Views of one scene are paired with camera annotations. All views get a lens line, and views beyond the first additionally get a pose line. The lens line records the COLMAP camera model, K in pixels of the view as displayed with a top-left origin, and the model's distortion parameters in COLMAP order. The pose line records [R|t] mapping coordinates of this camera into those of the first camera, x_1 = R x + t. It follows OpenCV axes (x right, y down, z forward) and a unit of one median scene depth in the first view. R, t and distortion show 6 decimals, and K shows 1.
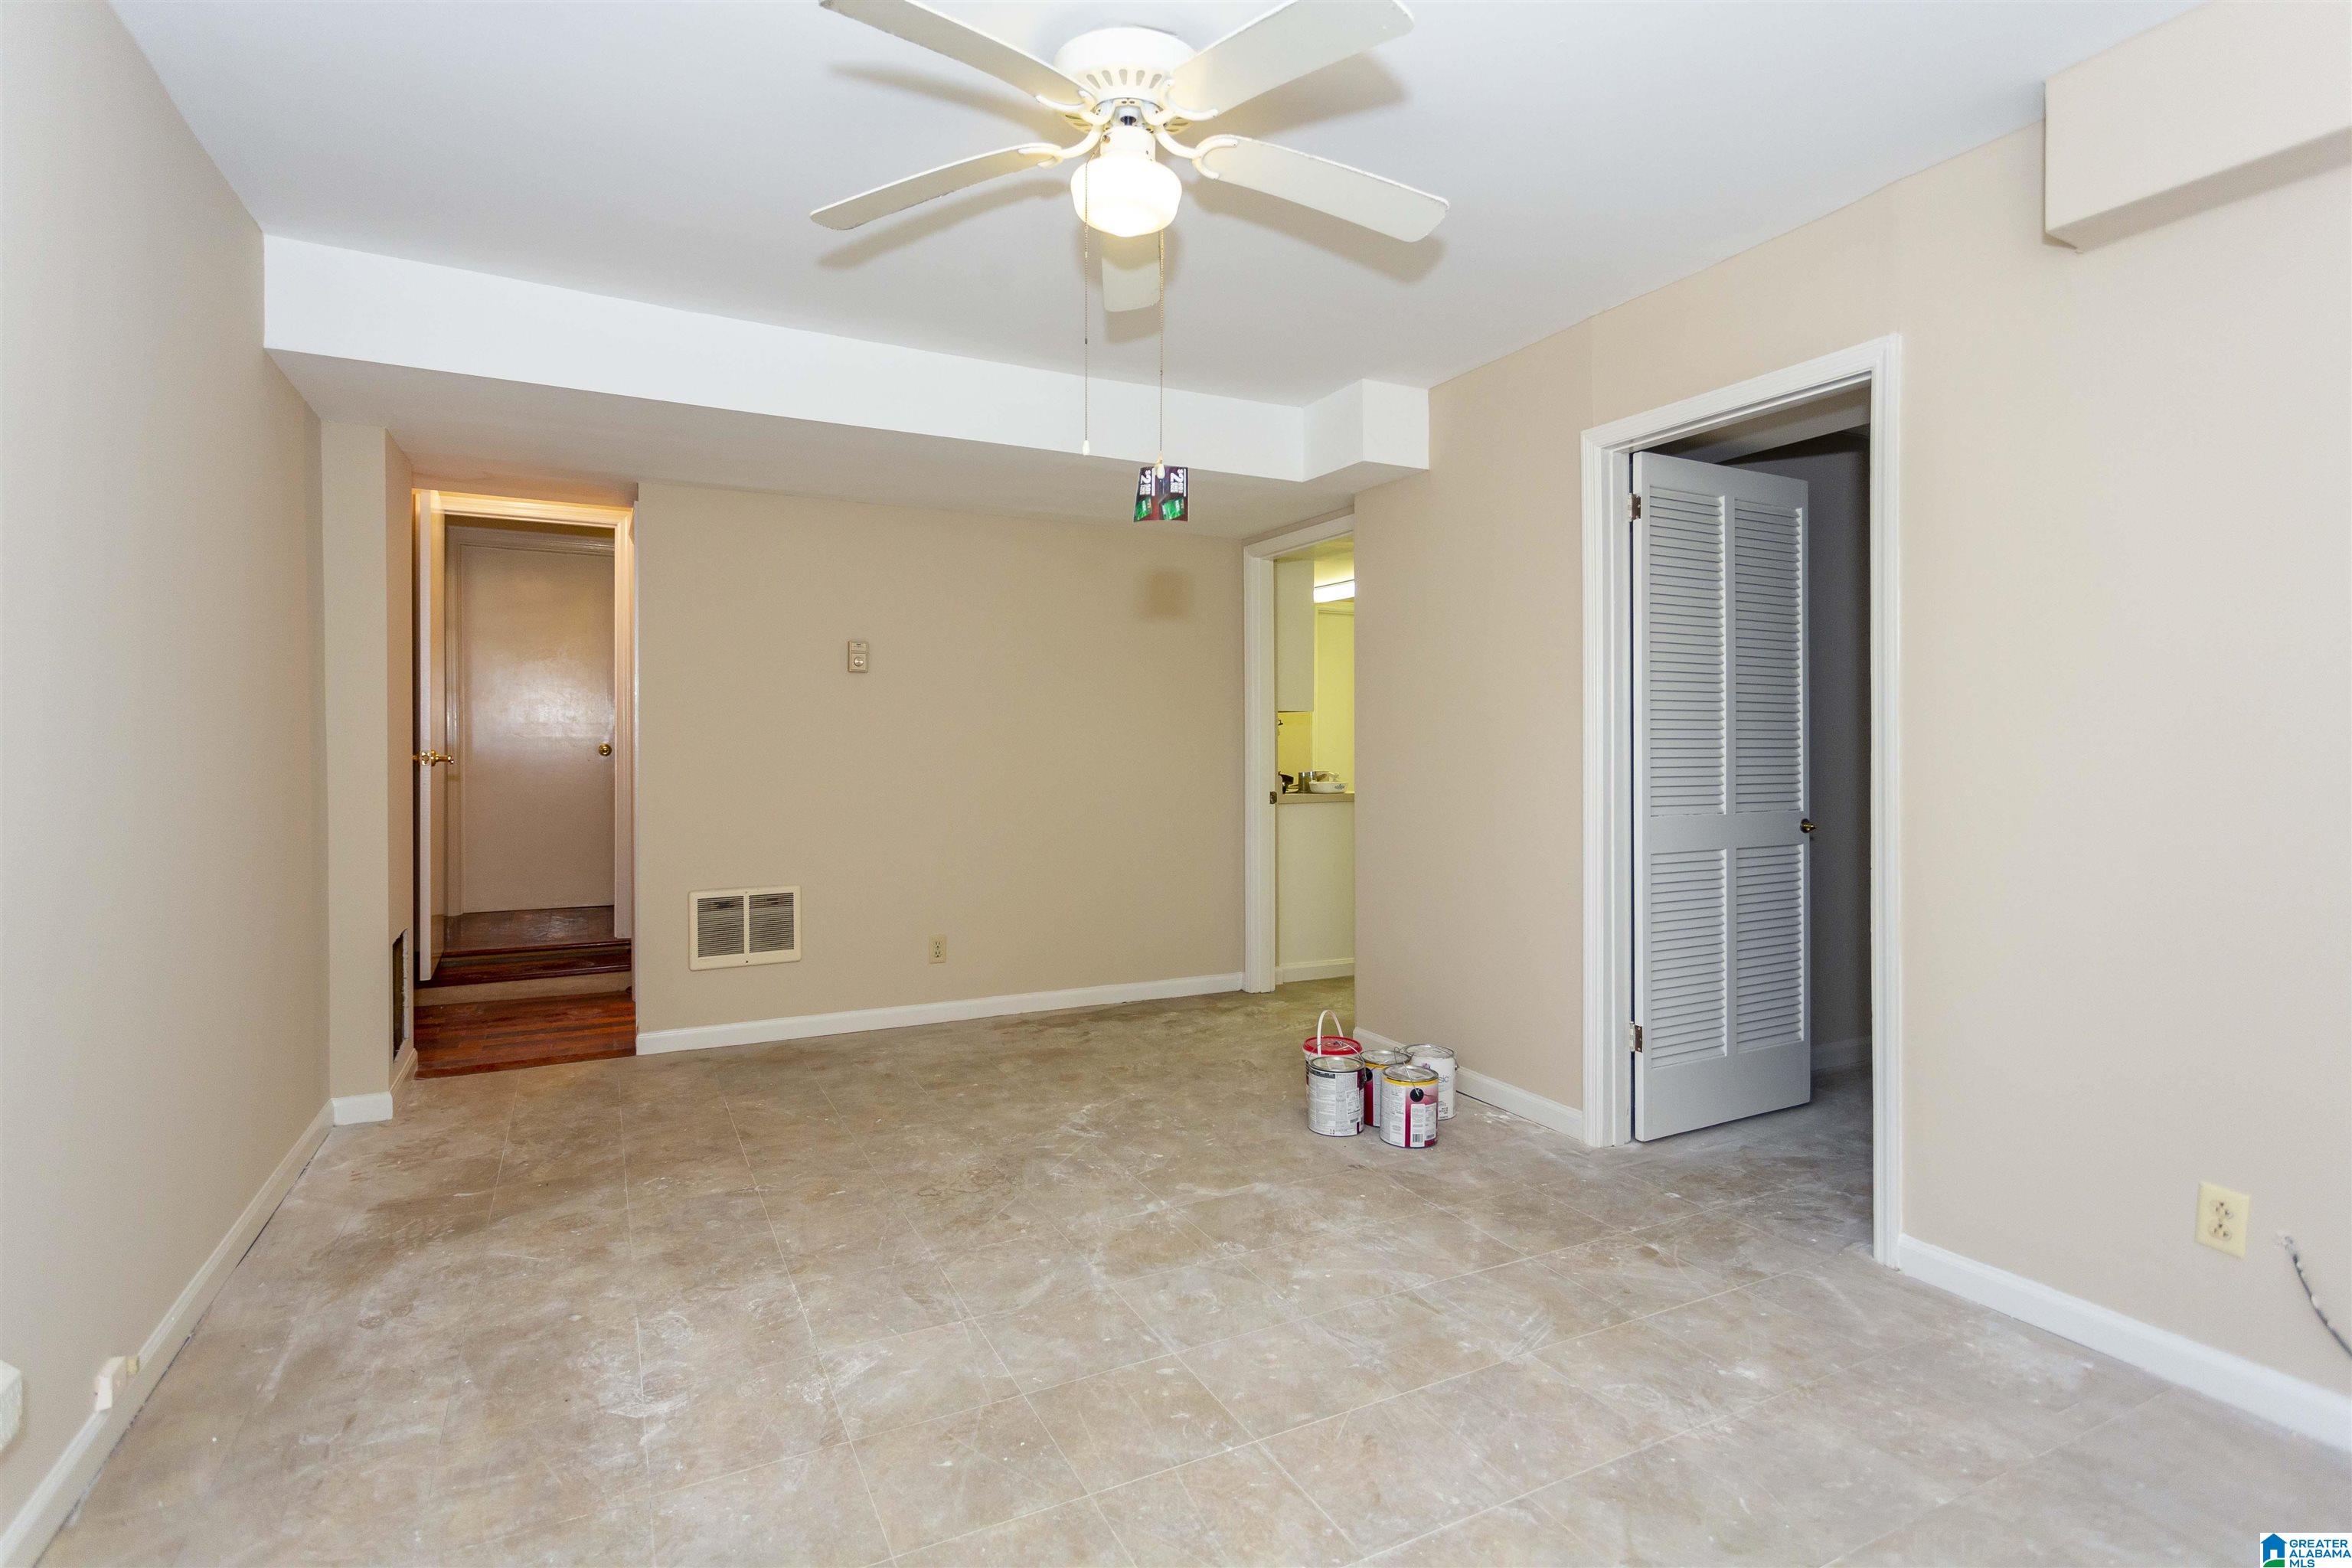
lens RADIAL K [[1124.7, 0, 1178.3], [0, 1124.7, 765.1], [0, 0, 1]] dist [0.006332, -0.001197]
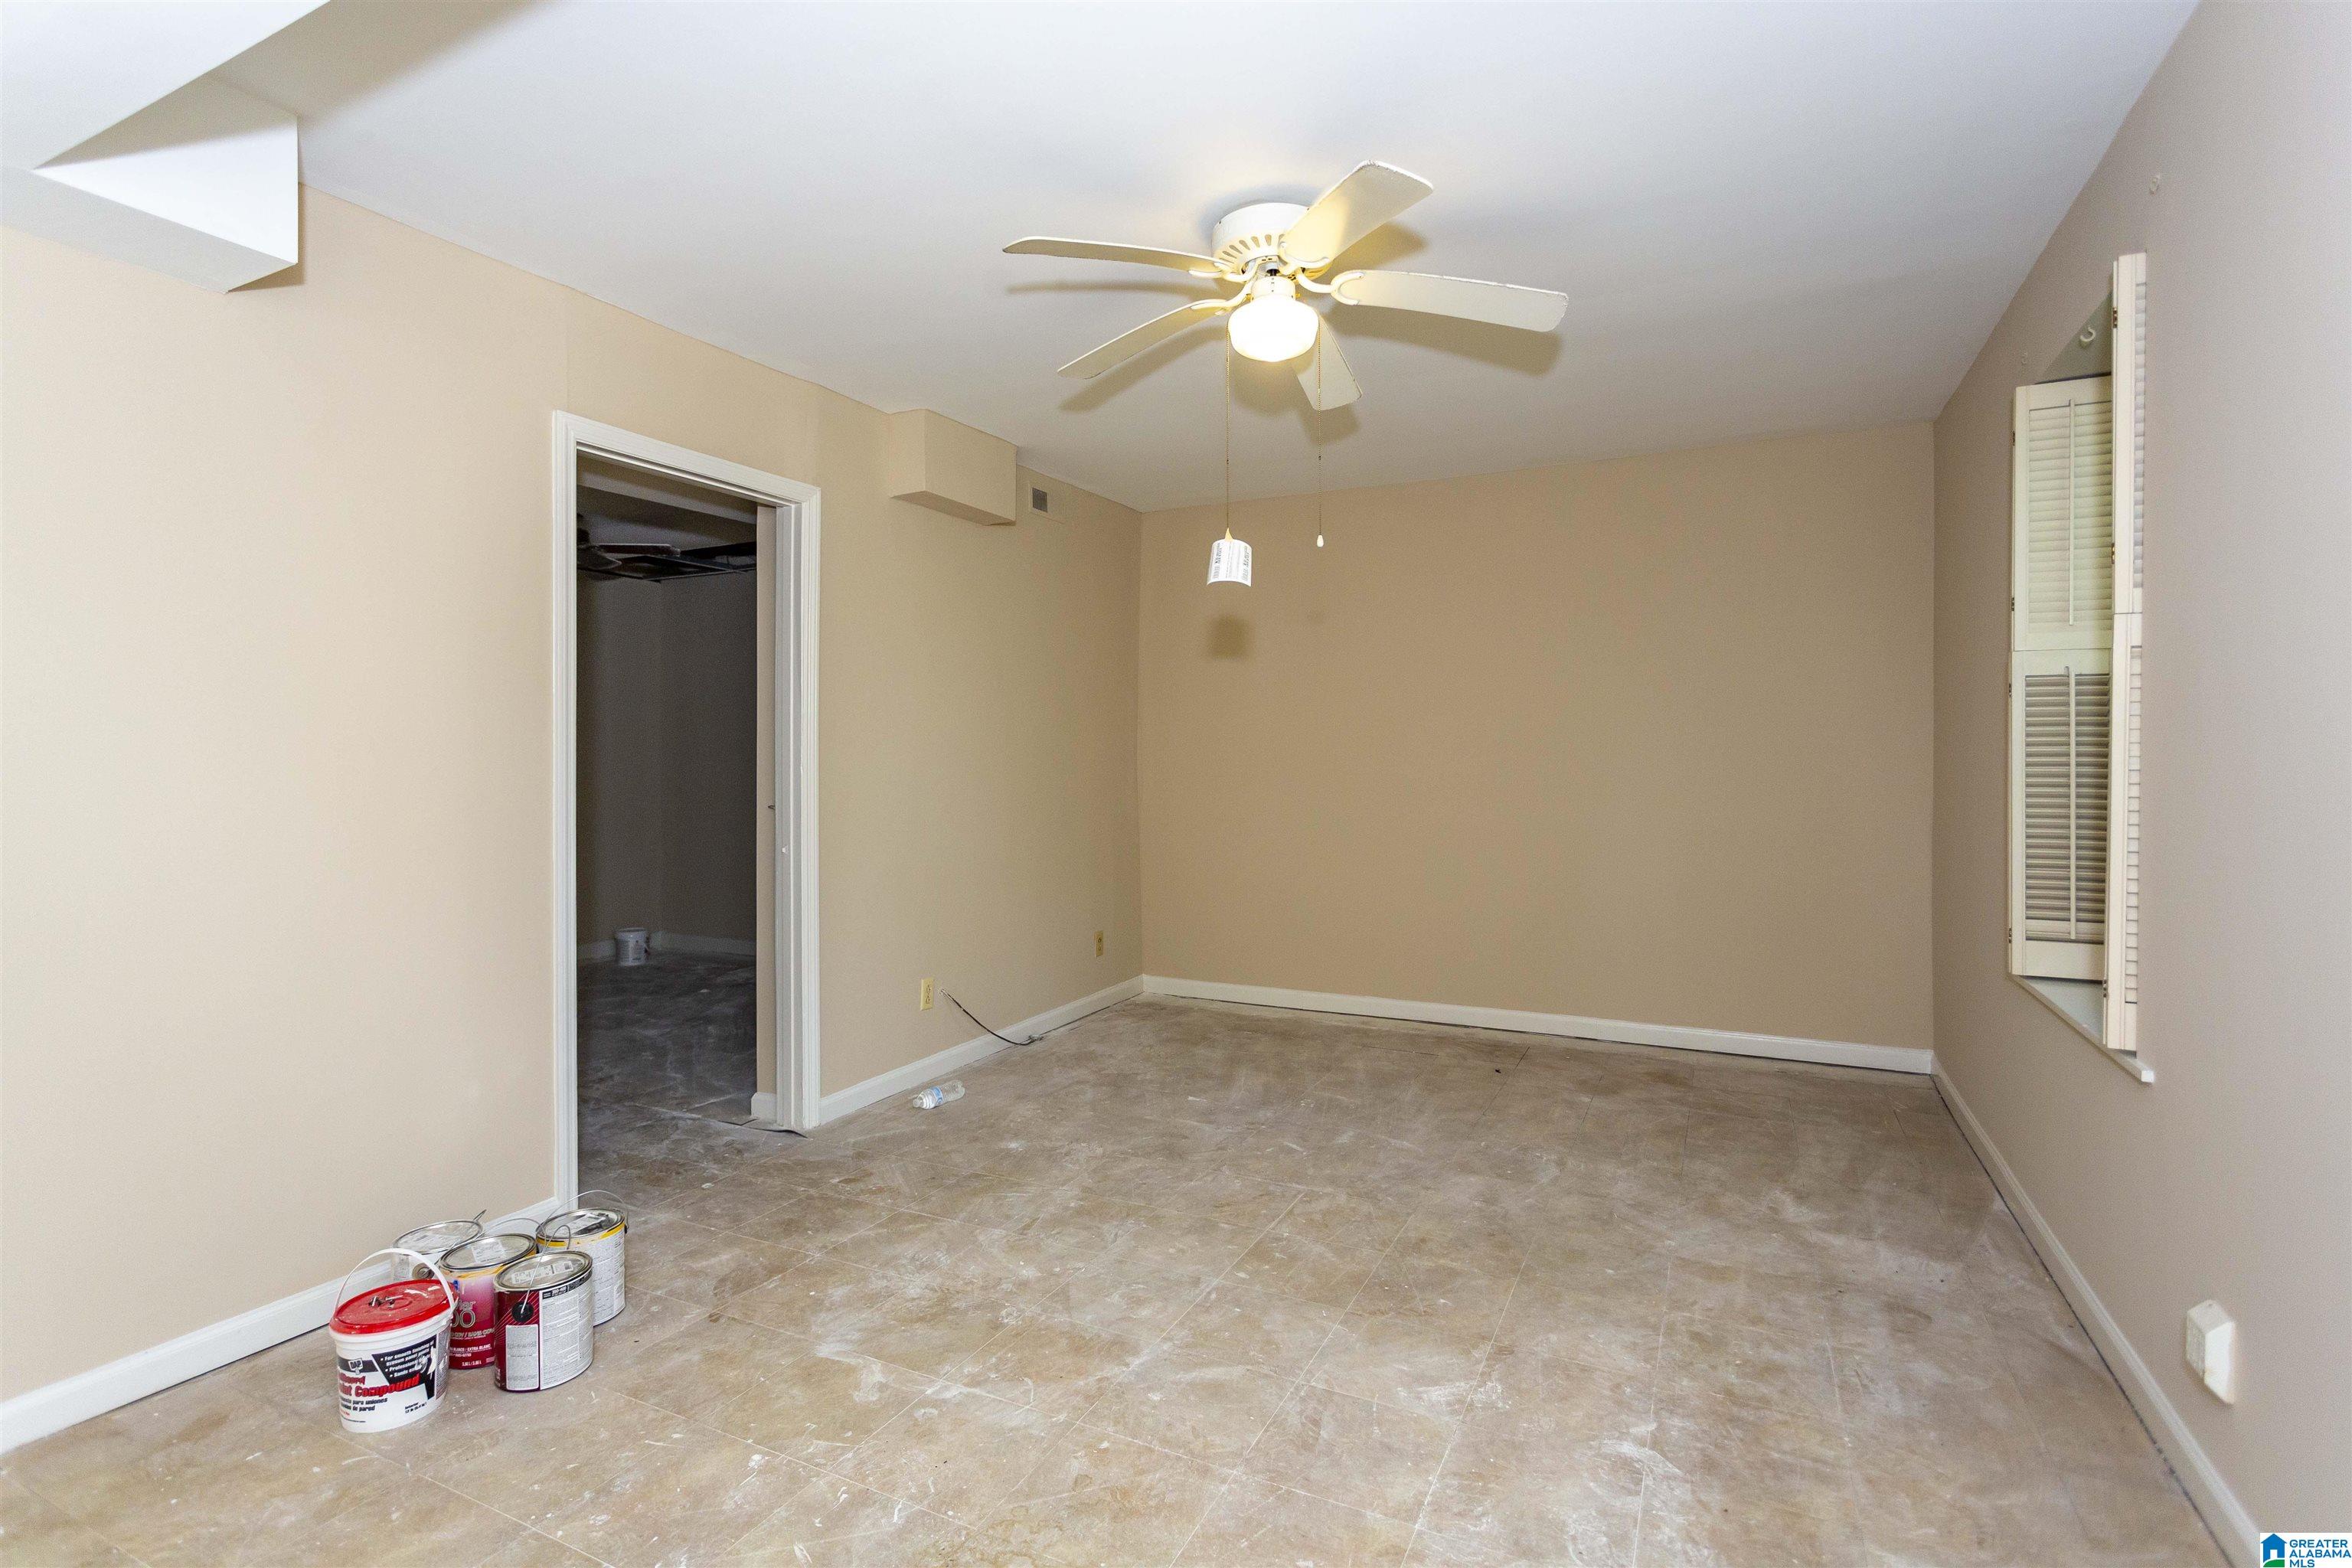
lens RADIAL K [[1124.7, 0, 1172.7], [0, 1124.7, 770.2], [0, 0, 1]] dist [0.006332, -0.001197]
pose [[-0.590779, -0.008853, 0.806785, -0.811897], [0.016333, 0.999604, 0.022928, -0.033471], [-0.806668, 0.026723, -0.590401, 1.515929]]
